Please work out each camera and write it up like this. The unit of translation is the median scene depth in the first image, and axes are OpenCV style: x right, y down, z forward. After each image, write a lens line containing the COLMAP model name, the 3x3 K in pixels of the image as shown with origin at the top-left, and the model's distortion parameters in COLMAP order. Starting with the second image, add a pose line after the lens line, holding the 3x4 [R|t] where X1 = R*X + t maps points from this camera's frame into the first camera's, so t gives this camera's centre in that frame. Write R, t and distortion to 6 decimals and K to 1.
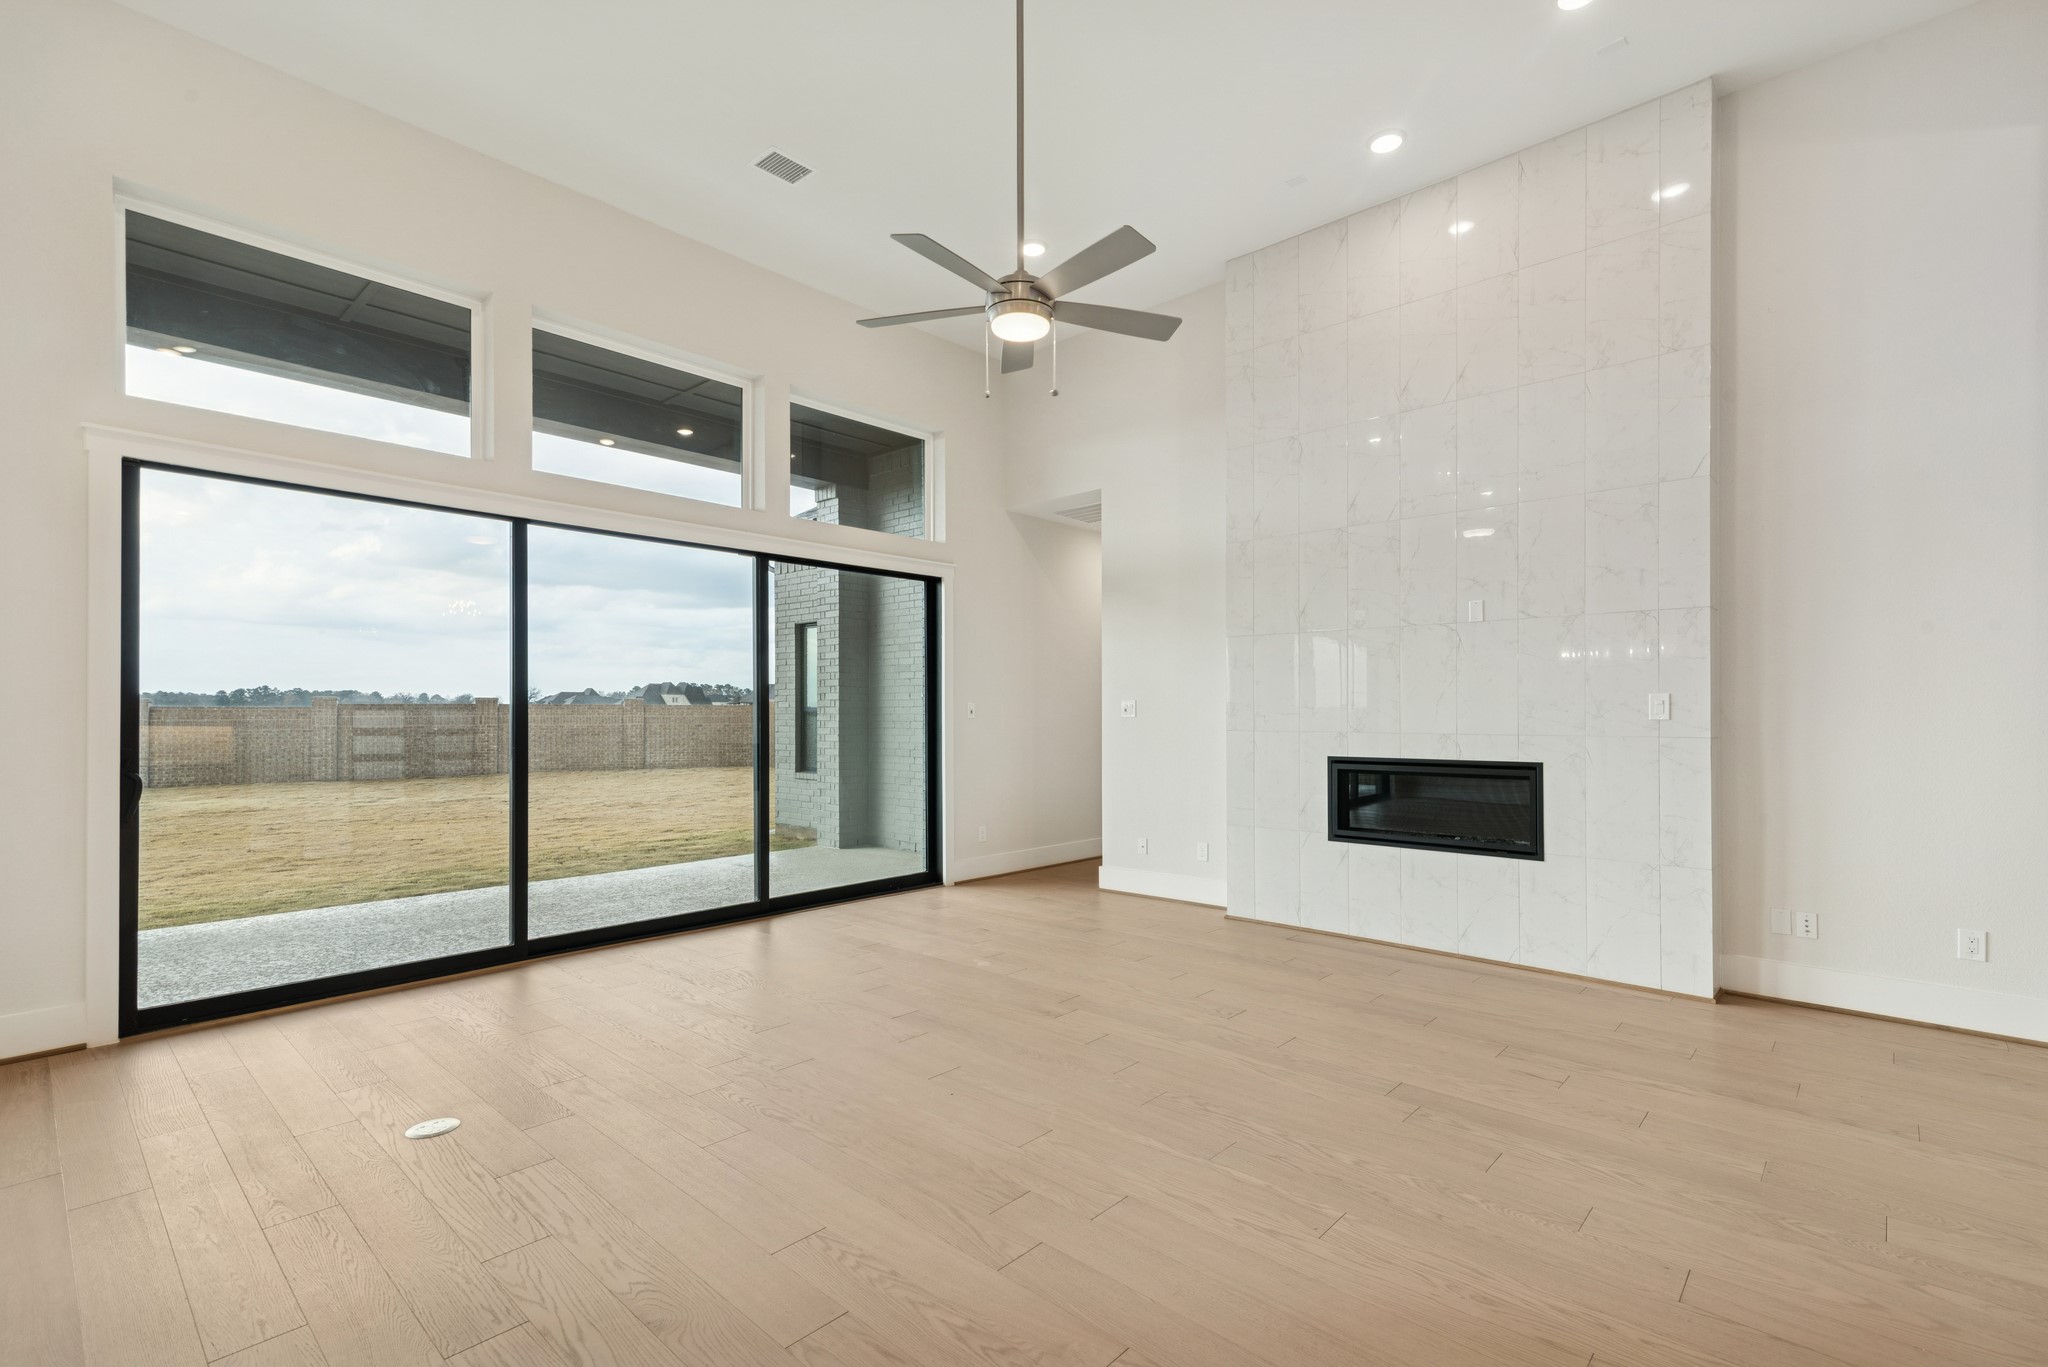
lens RADIAL K [[909.9, 0, 958.4], [0, 909.9, 709.3], [0, 0, 1]] dist [-0.002530, -0.000083]
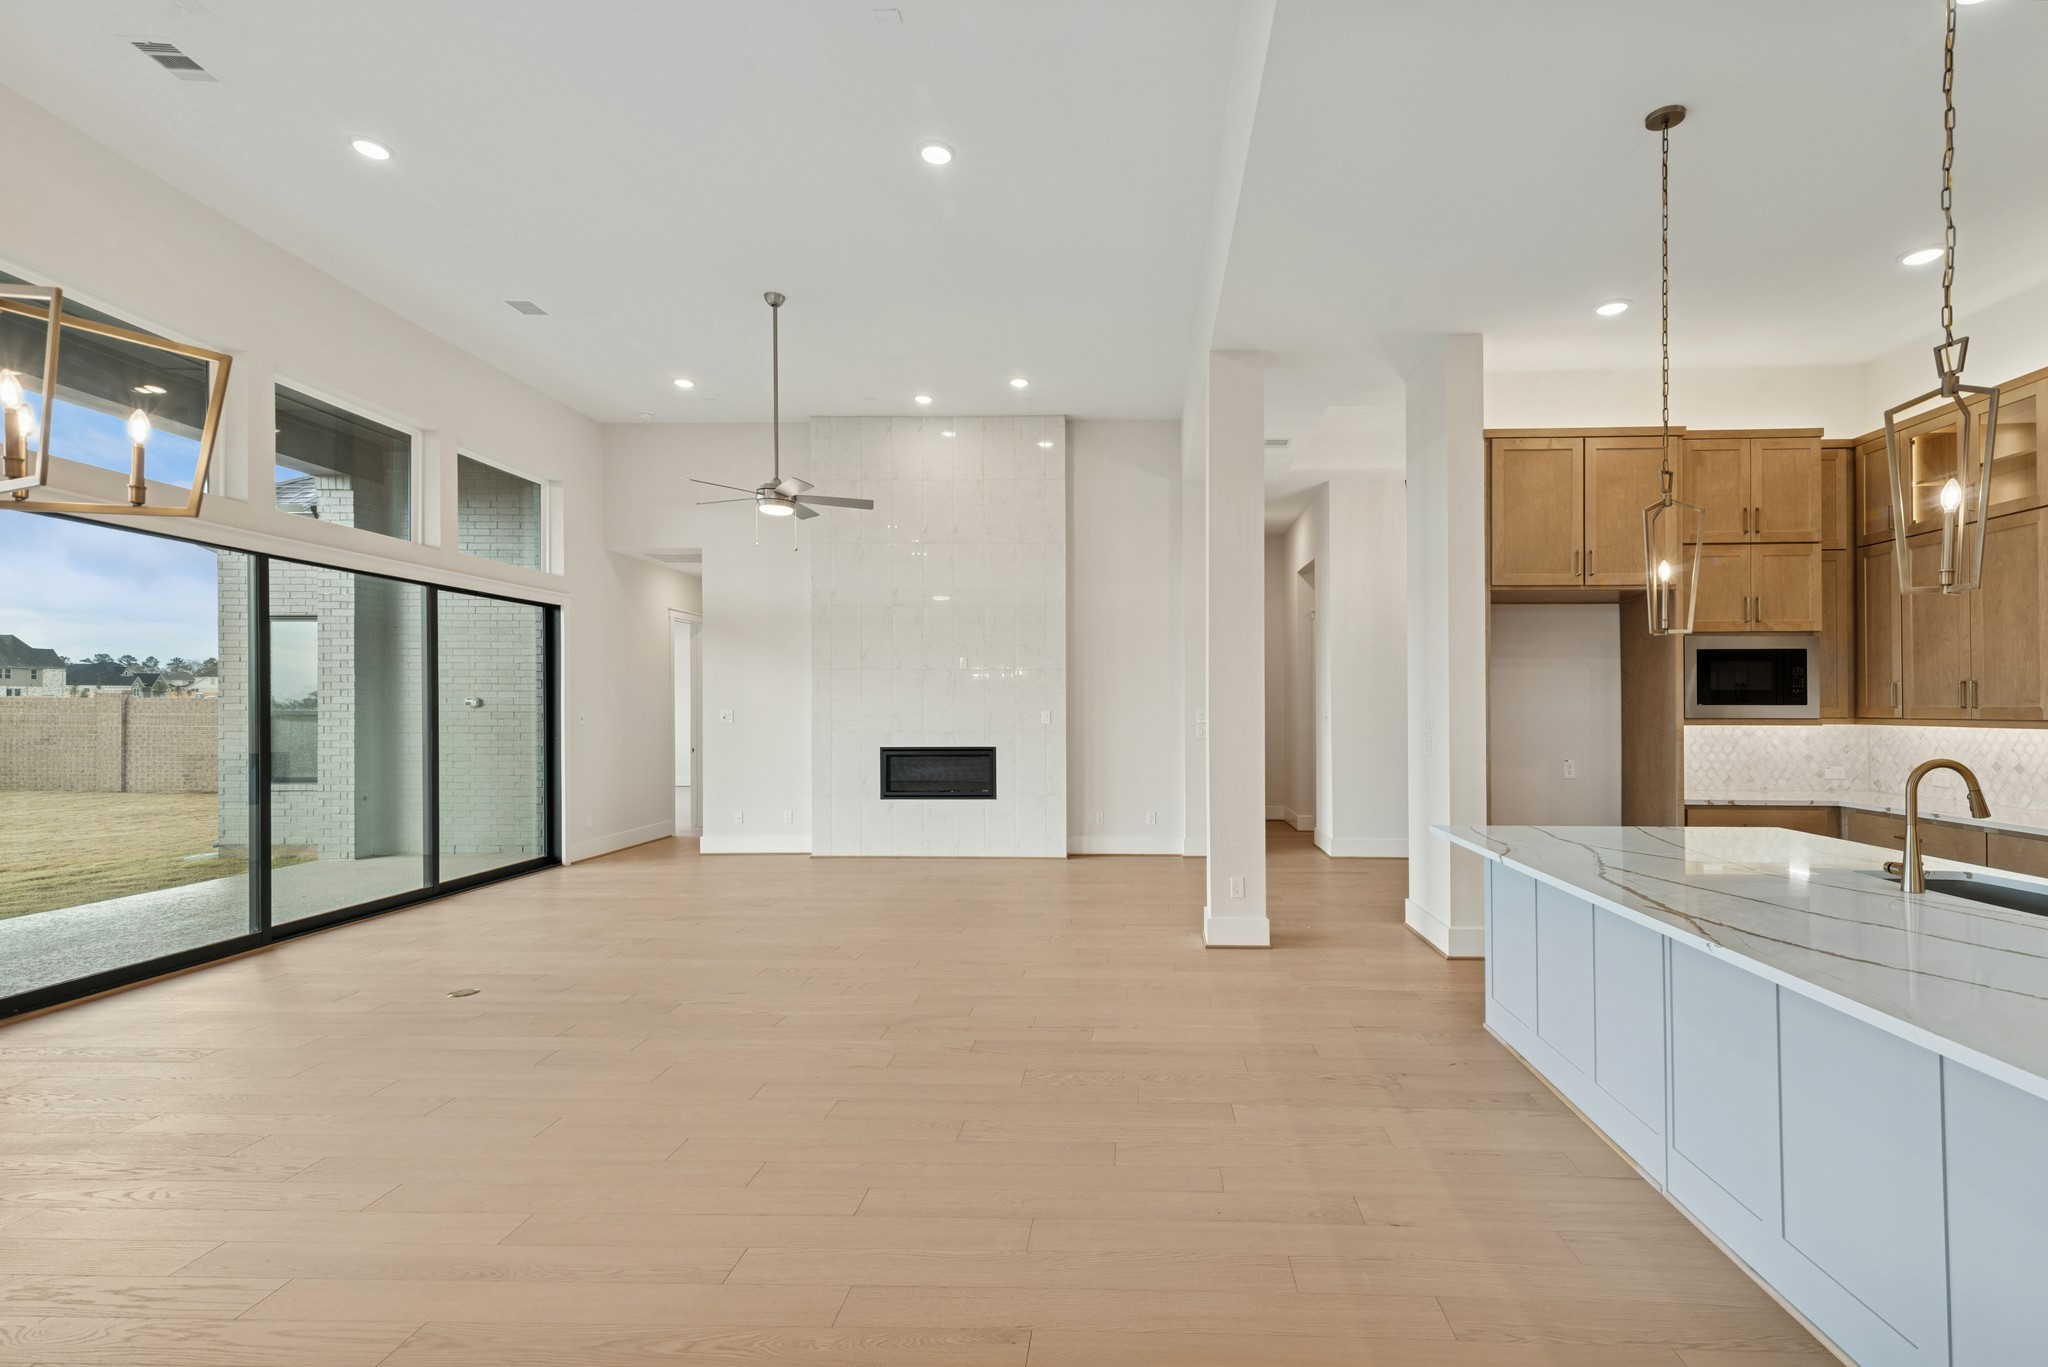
lens RADIAL K [[933.0, 0, 1042.4], [0, 933.0, 697.4], [0, 0, 1]] dist [0.014168, -0.000274]
pose [[0.772566, 0.008795, 0.634873, -0.309362], [-0.003224, 0.999946, -0.009928, -0.014956], [-0.634926, 0.005623, 0.772553, -0.334909]]
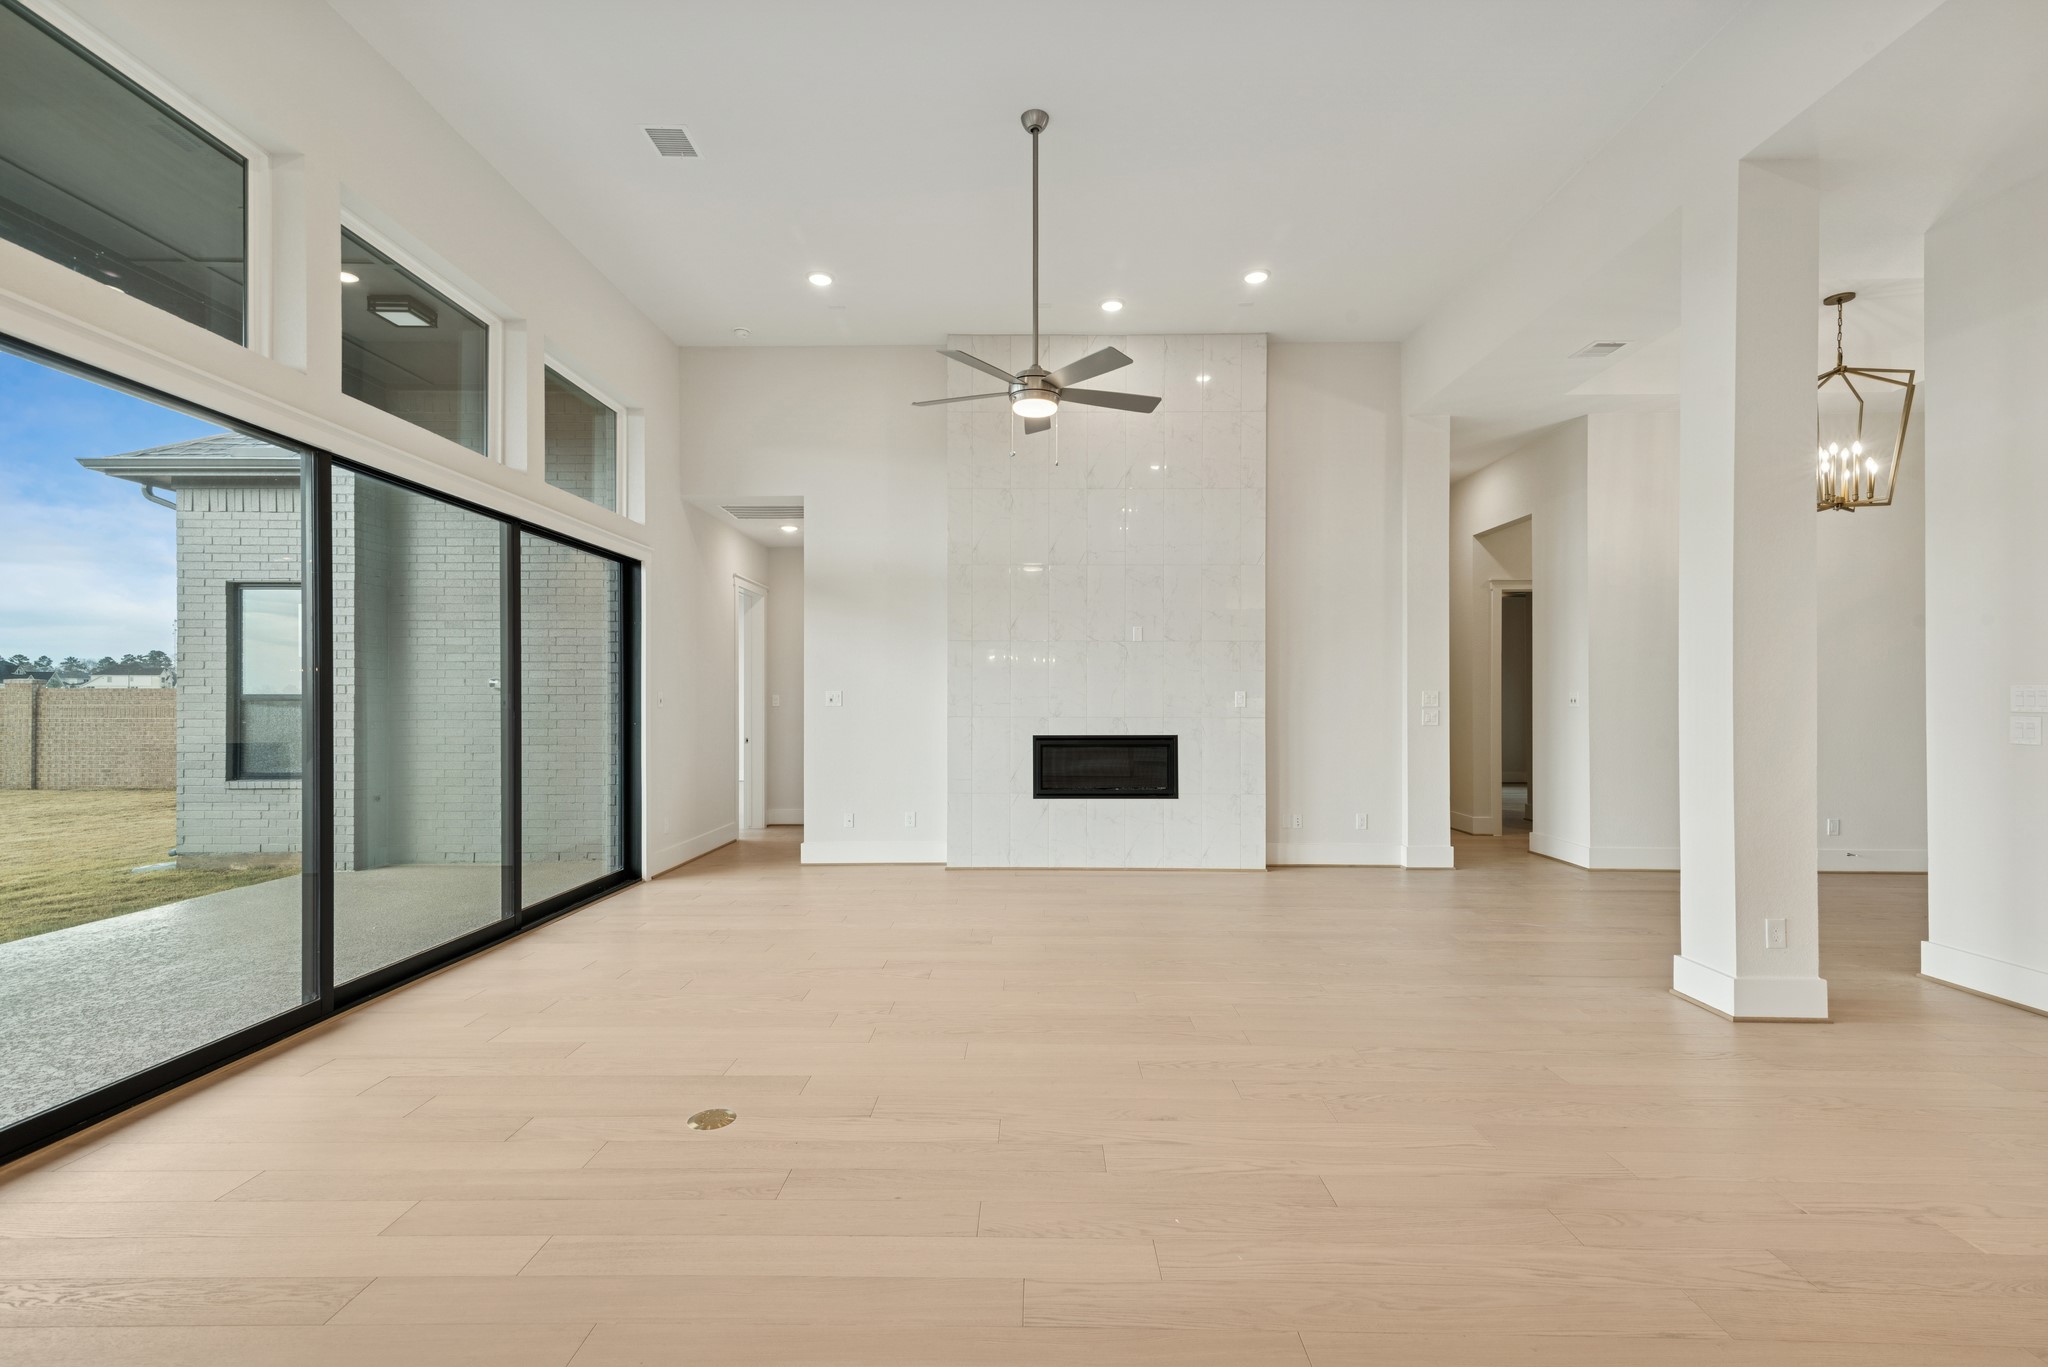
lens RADIAL K [[918.6, 0, 1024.0], [0, 918.6, 683.5], [0, 0, 1]] dist [0.022771, 0.000393]
pose [[0.745337, 0.017514, 0.666458, -0.368407], [-0.005658, 0.999785, -0.019946, 0.002413], [-0.666664, 0.011096, 0.745275, 0.006308]]
